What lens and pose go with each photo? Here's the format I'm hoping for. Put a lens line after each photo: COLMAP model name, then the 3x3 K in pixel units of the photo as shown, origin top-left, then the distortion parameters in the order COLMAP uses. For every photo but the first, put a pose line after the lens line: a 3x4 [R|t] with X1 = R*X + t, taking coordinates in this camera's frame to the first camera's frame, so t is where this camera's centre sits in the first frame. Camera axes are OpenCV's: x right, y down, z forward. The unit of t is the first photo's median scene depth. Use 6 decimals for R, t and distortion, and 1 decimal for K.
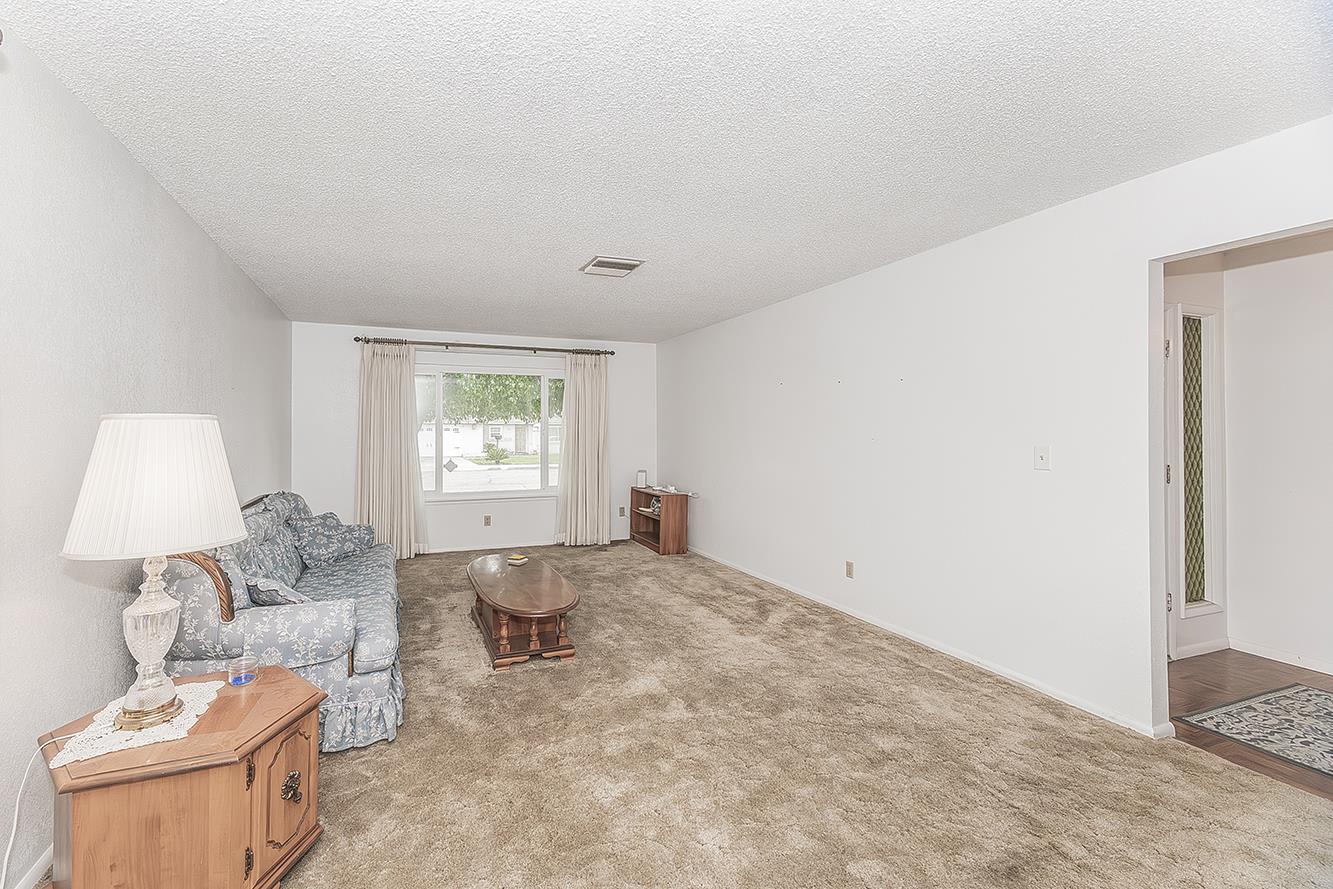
lens RADIAL K [[585.1, 0, 665.9], [0, 585.1, 434.9], [0, 0, 1]] dist [0.002874, -0.001684]
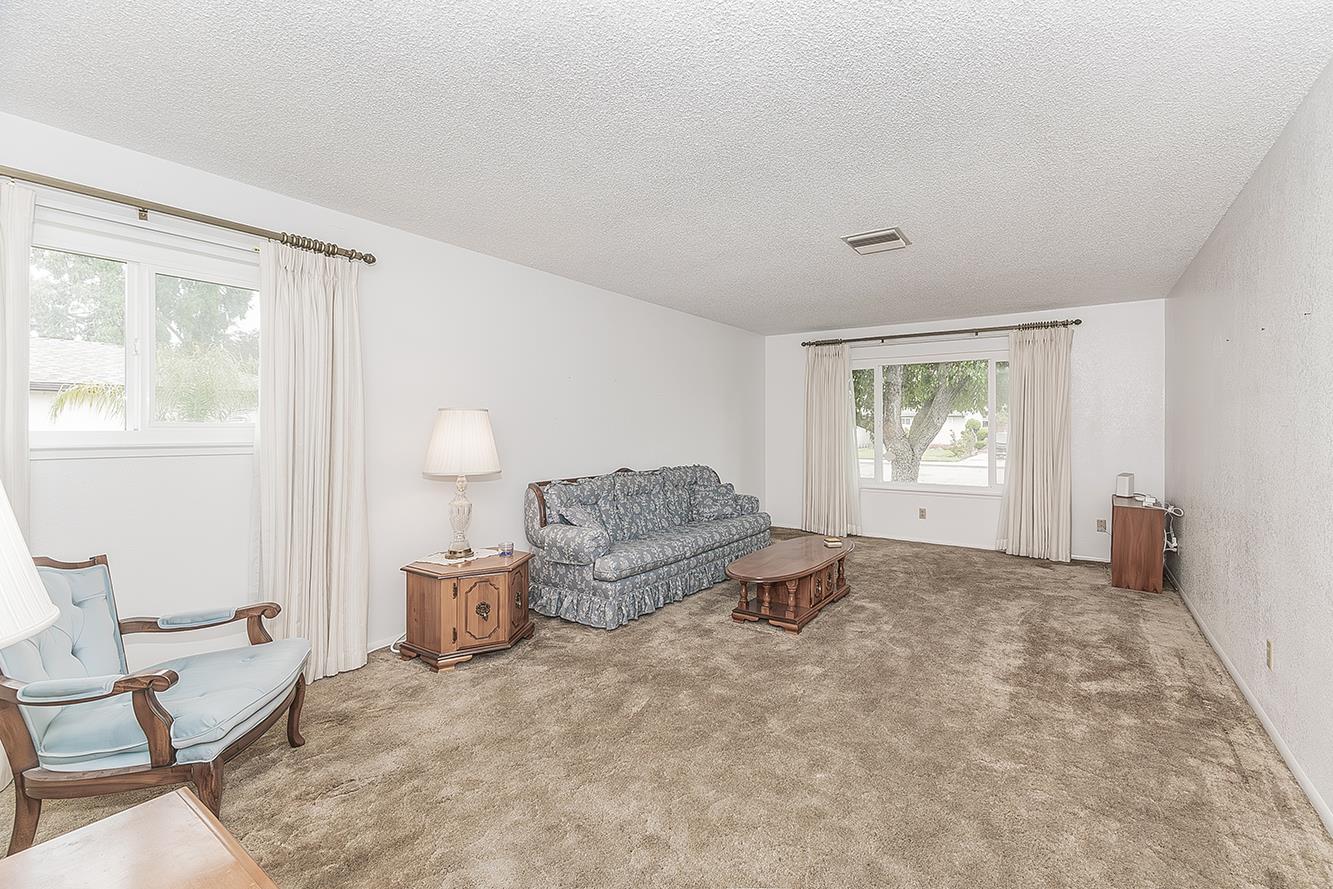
lens RADIAL K [[585.1, 0, 674.1], [0, 585.1, 441.7], [0, 0, 1]] dist [0.002874, -0.001684]
pose [[0.550718, 0.021940, -0.834403, 0.478534], [-0.005185, 0.999725, 0.022865, 0.011284], [0.834675, -0.008266, 0.550681, 0.195891]]
